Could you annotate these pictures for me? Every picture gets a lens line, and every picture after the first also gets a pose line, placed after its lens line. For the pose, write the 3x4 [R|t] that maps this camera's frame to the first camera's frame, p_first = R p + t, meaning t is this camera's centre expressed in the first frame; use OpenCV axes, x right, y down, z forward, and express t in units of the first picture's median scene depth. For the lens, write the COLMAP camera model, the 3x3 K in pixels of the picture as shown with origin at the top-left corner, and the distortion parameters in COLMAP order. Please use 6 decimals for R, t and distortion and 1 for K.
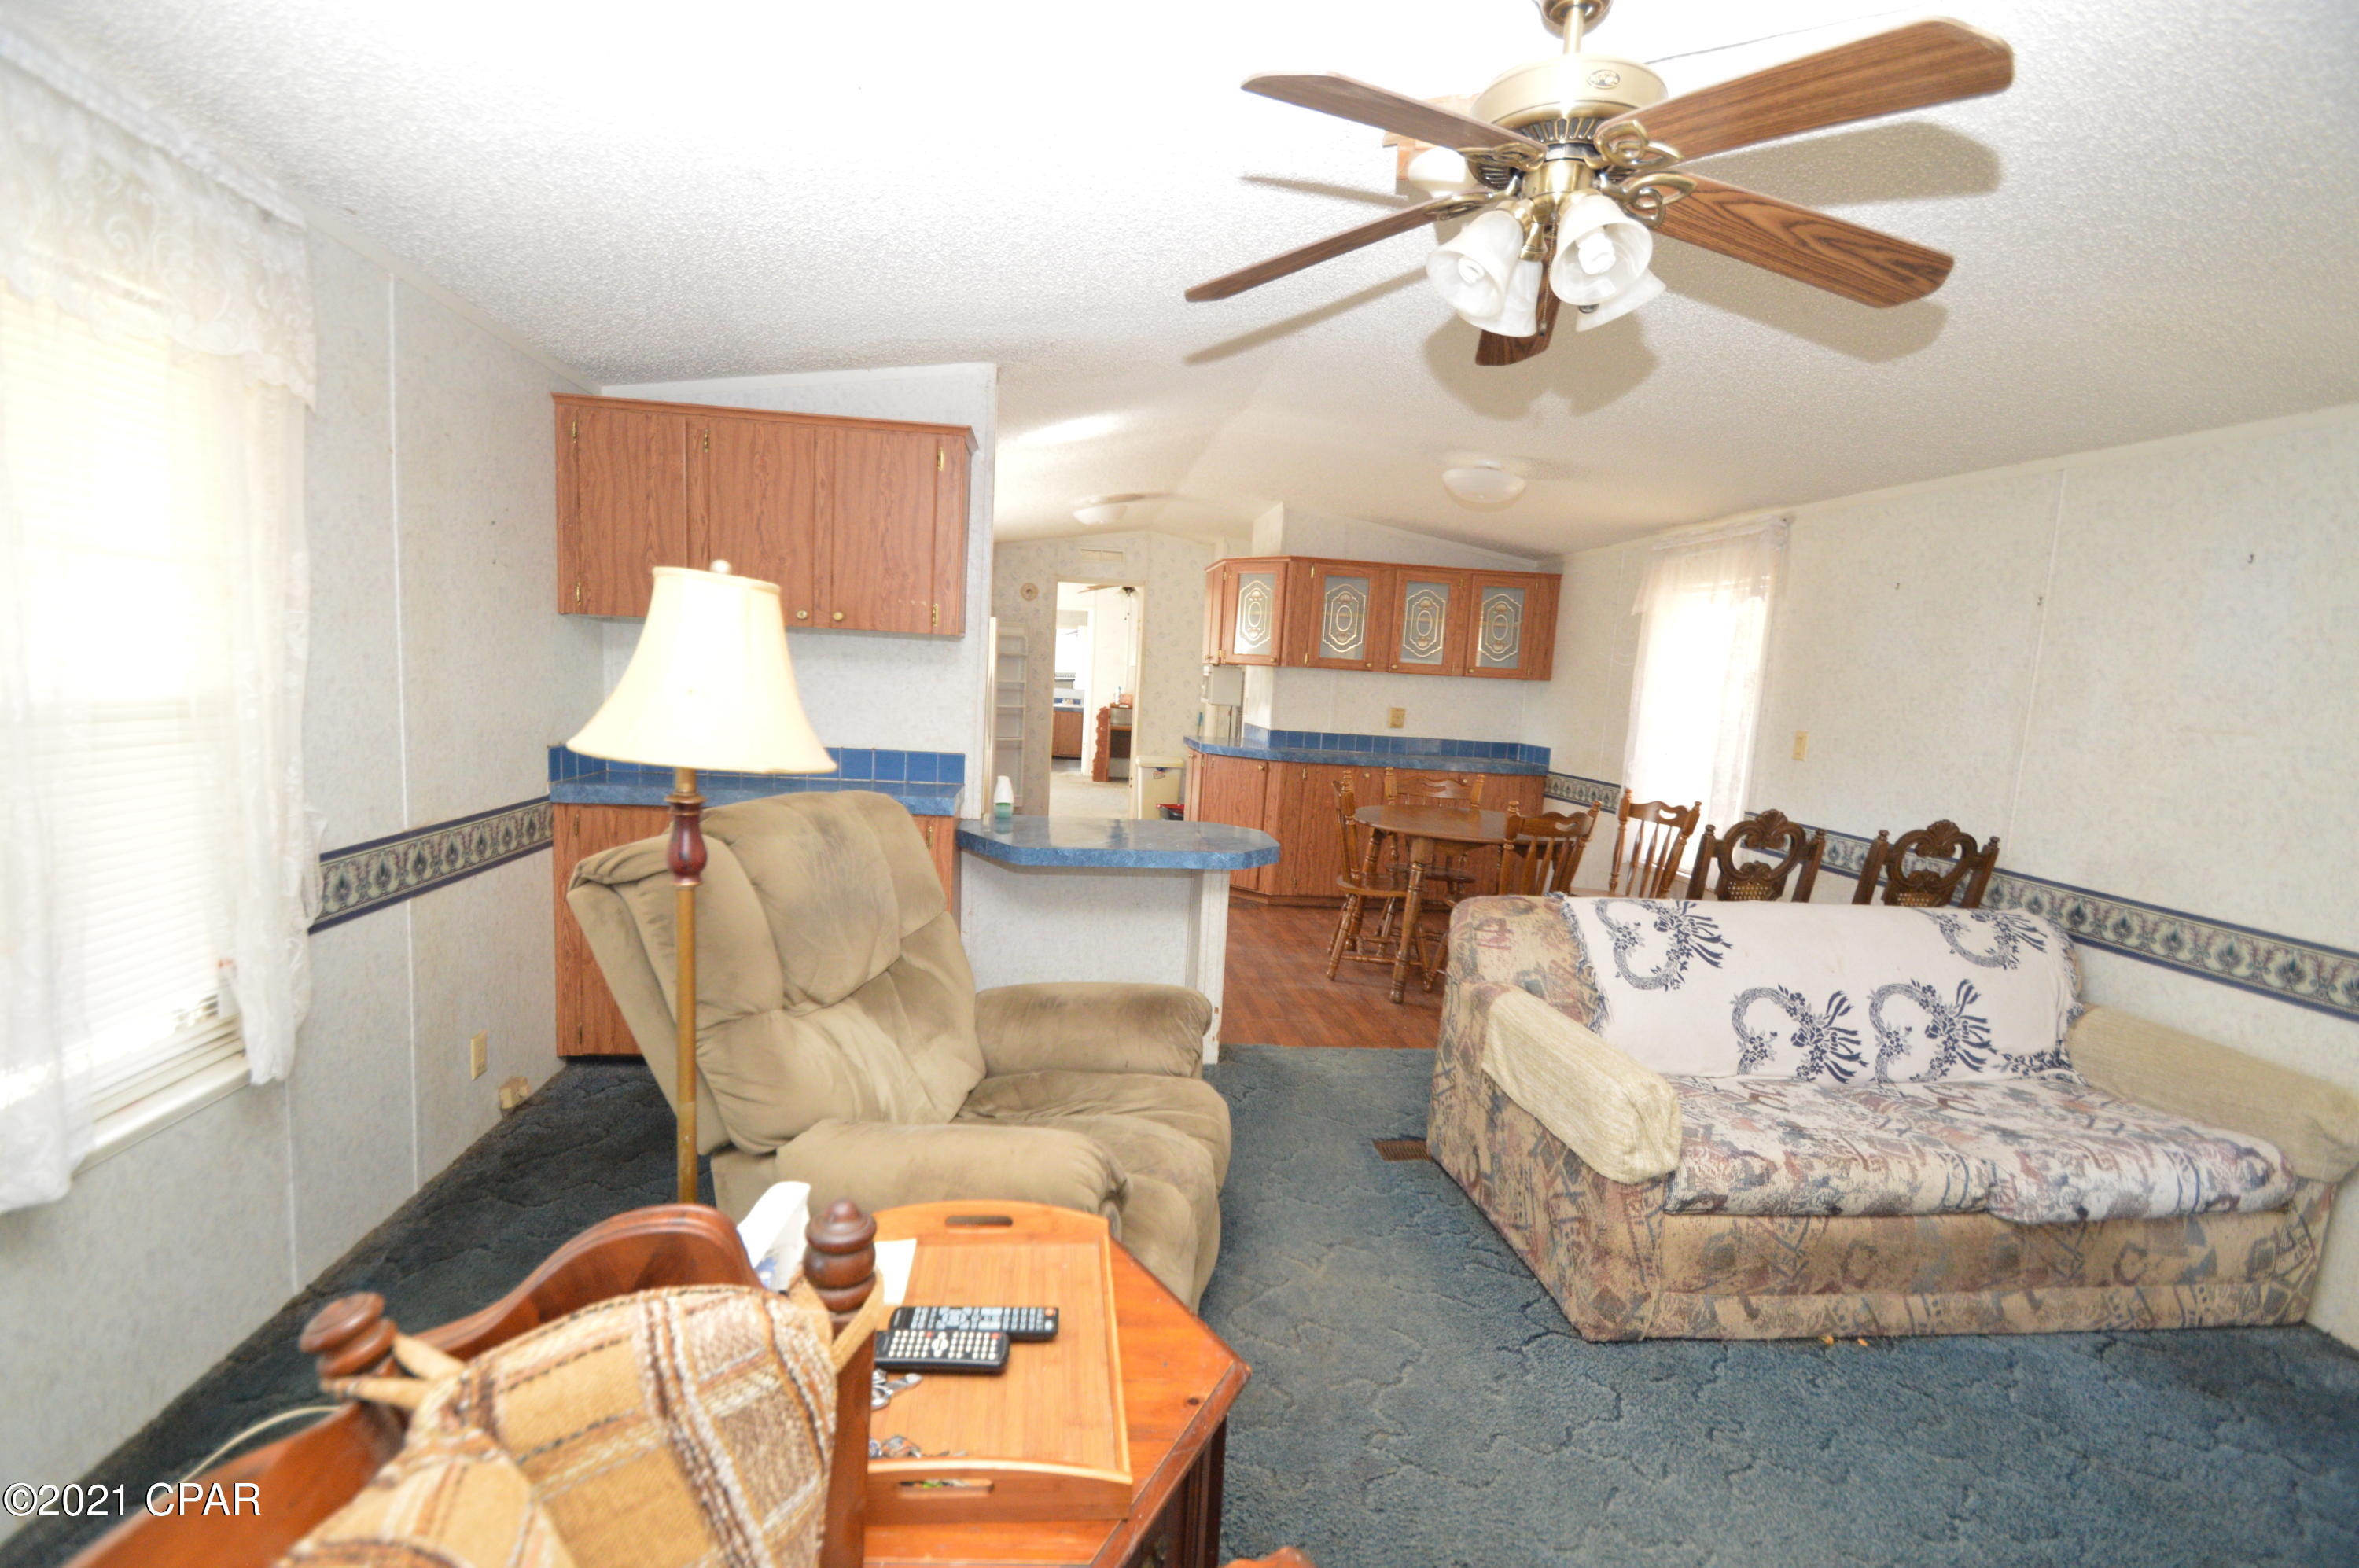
lens RADIAL K [[1048.1, 0, 1157.3], [0, 1048.1, 803.0], [0, 0, 1]] dist [0.022754, -0.022665]
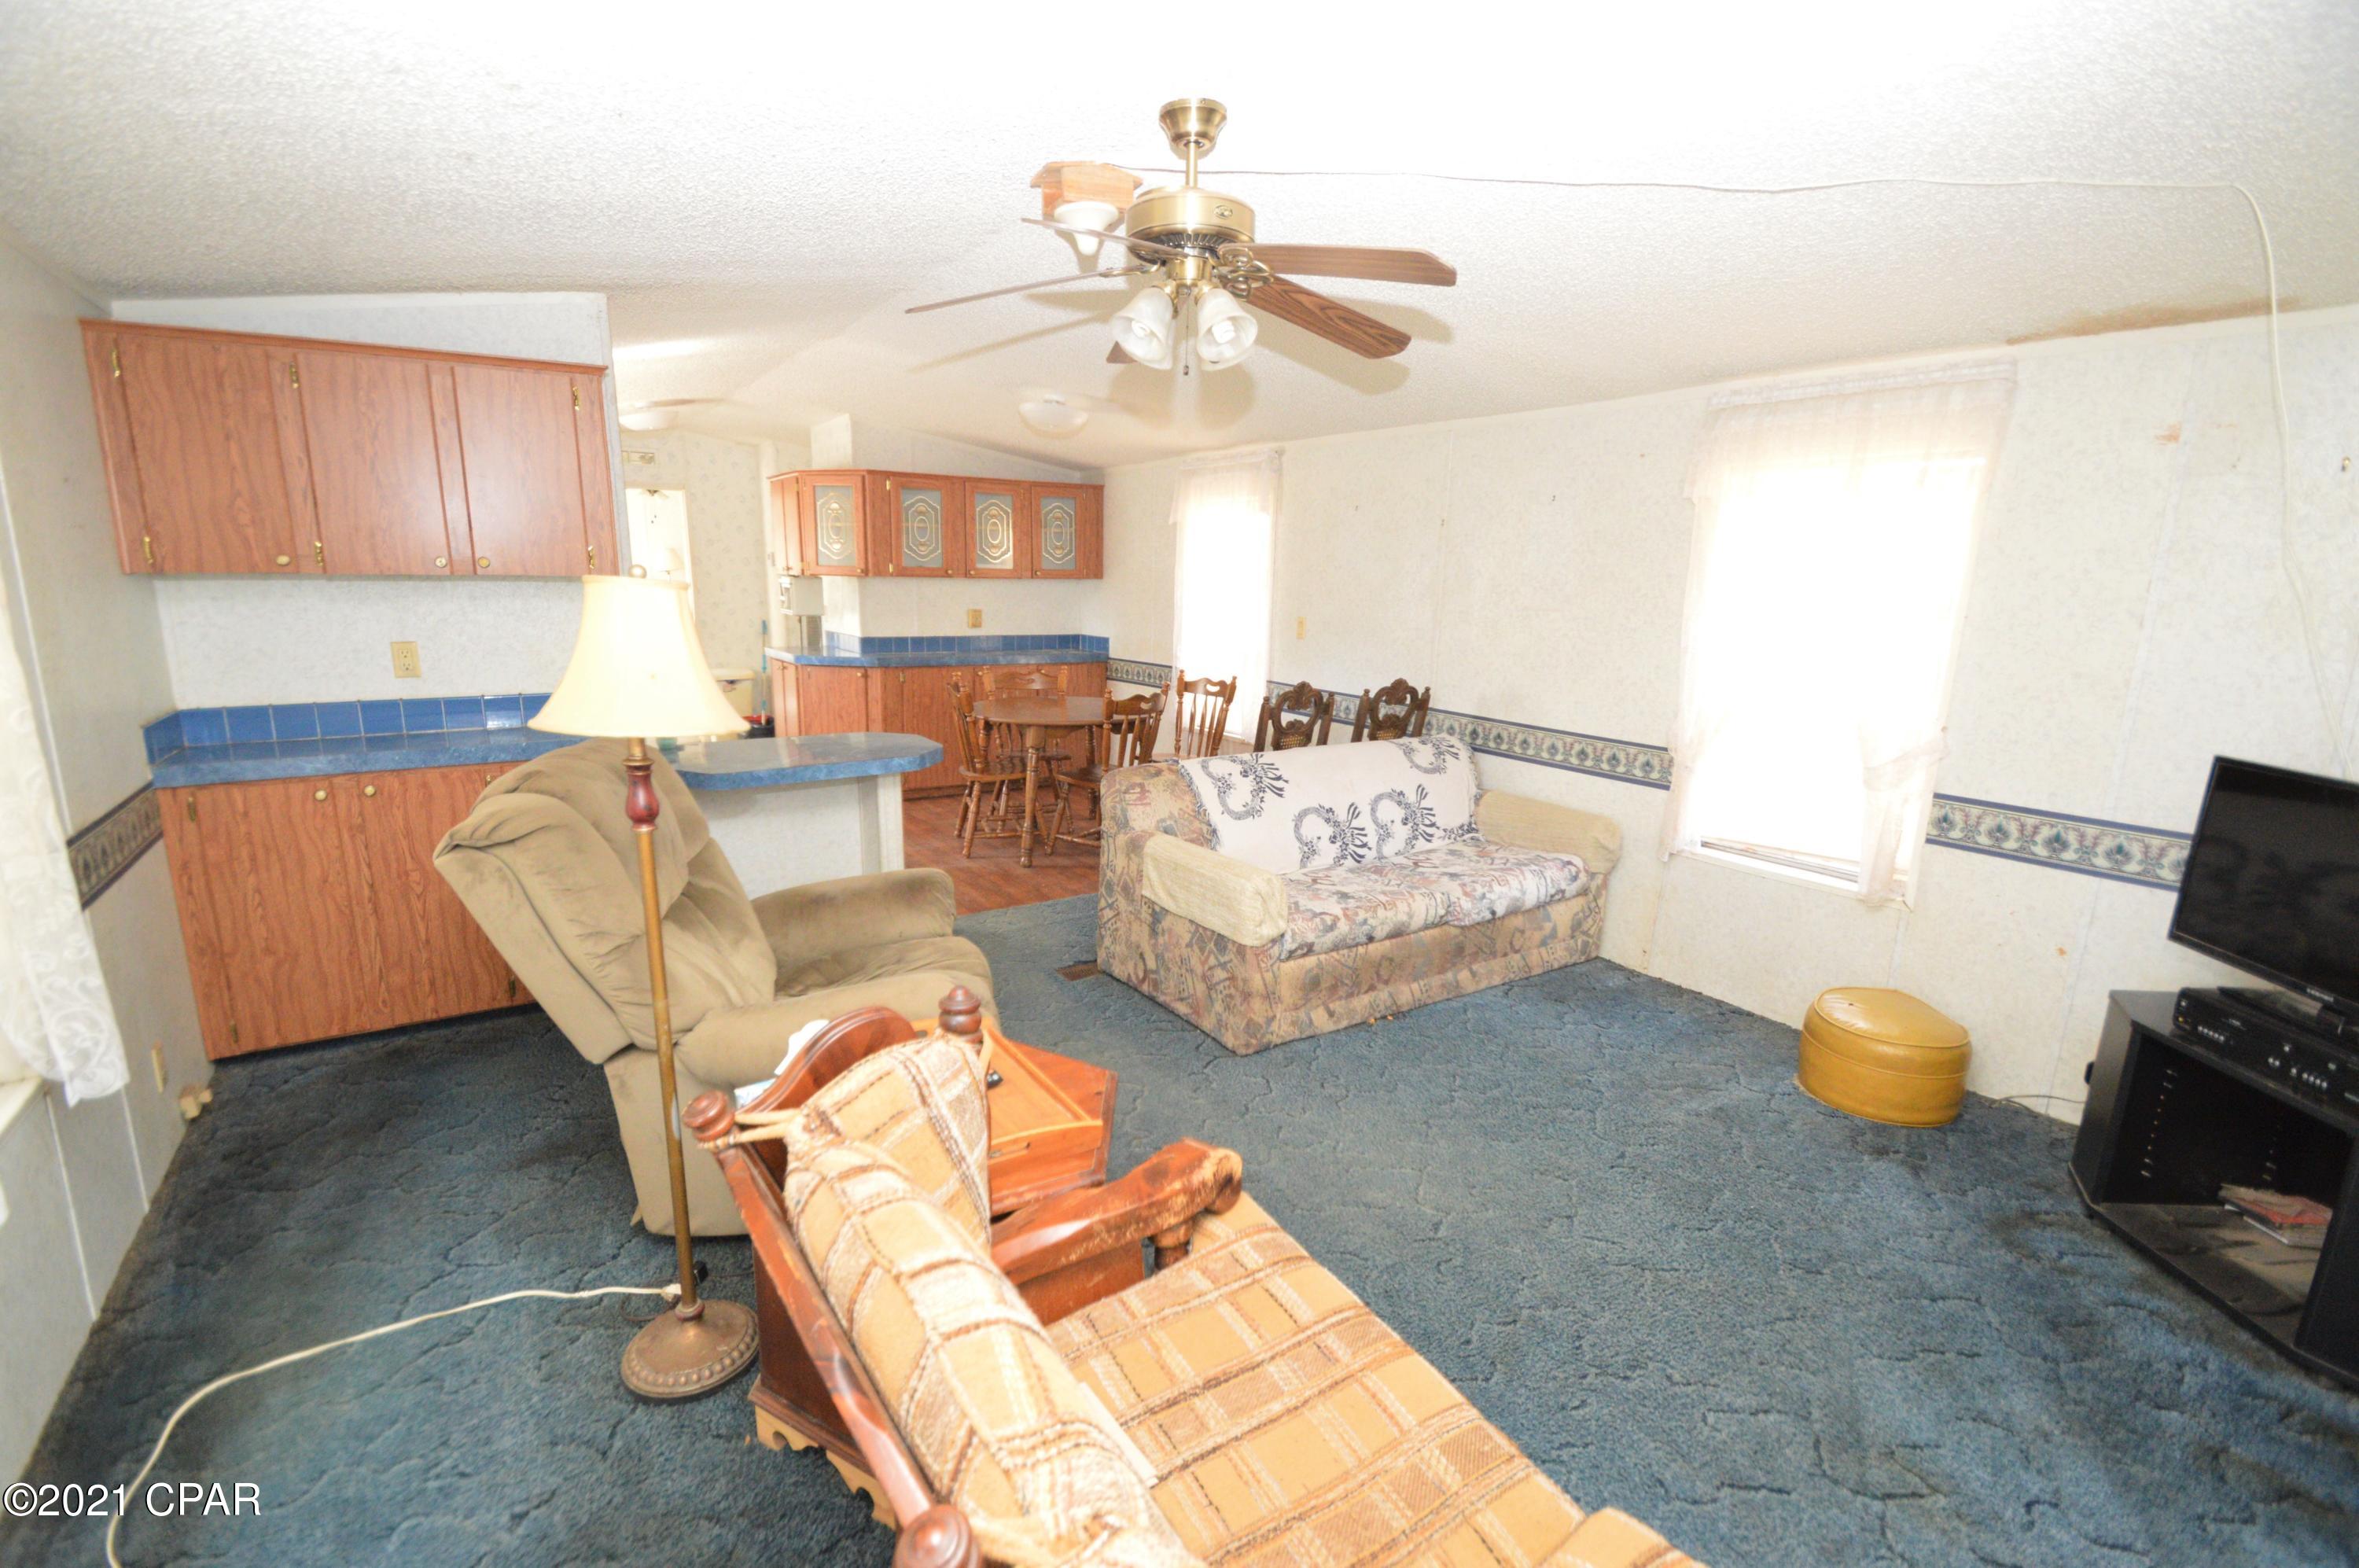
lens RADIAL K [[1050.8, 0, 1157.5], [0, 1050.8, 800.0], [0, 0, 1]] dist [0.011097, -0.013005]
pose [[0.896188, -0.132242, 0.423507, -0.220707], [0.087616, 0.988499, 0.123257, -0.029907], [-0.434936, -0.073355, 0.897468, -0.198596]]
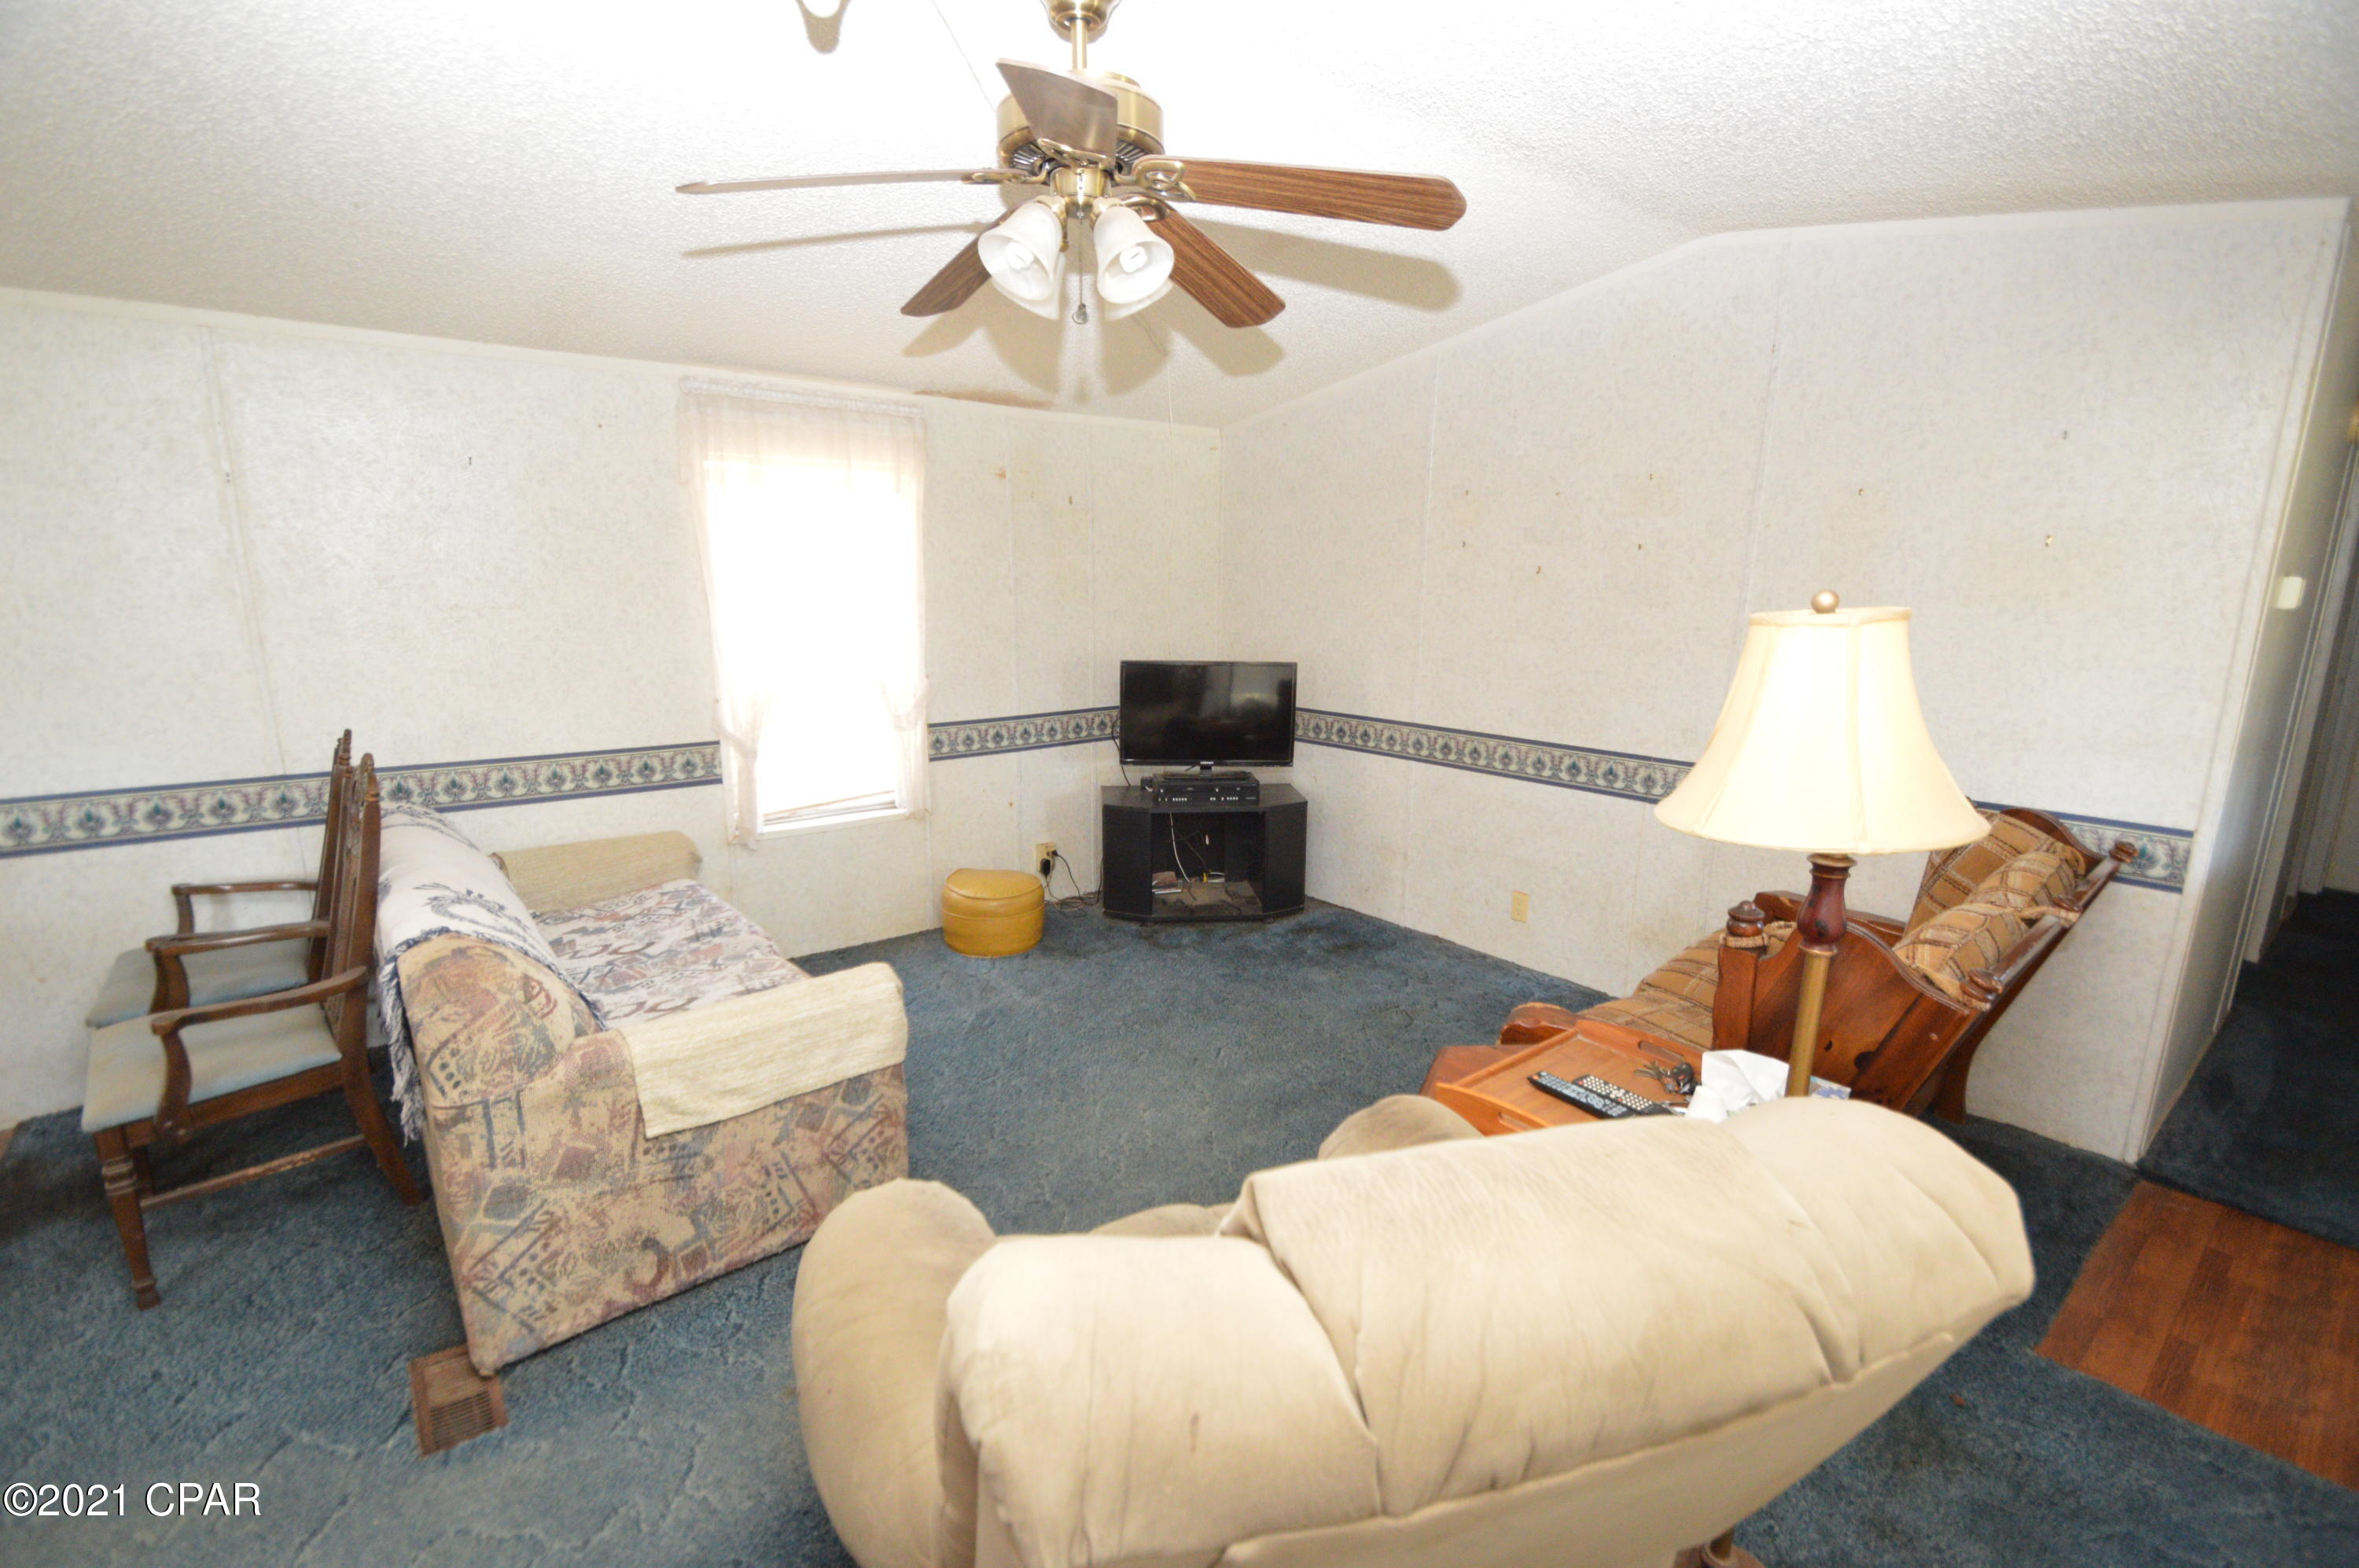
lens RADIAL K [[1050.8, 0, 1157.5], [0, 1050.8, 800.0], [0, 0, 1]] dist [0.011097, -0.013005]
pose [[-0.536514, -0.237219, 0.809864, -0.439367], [0.069854, 0.943901, 0.322757, -0.194999], [-0.840995, 0.229736, -0.489845, 0.982085]]
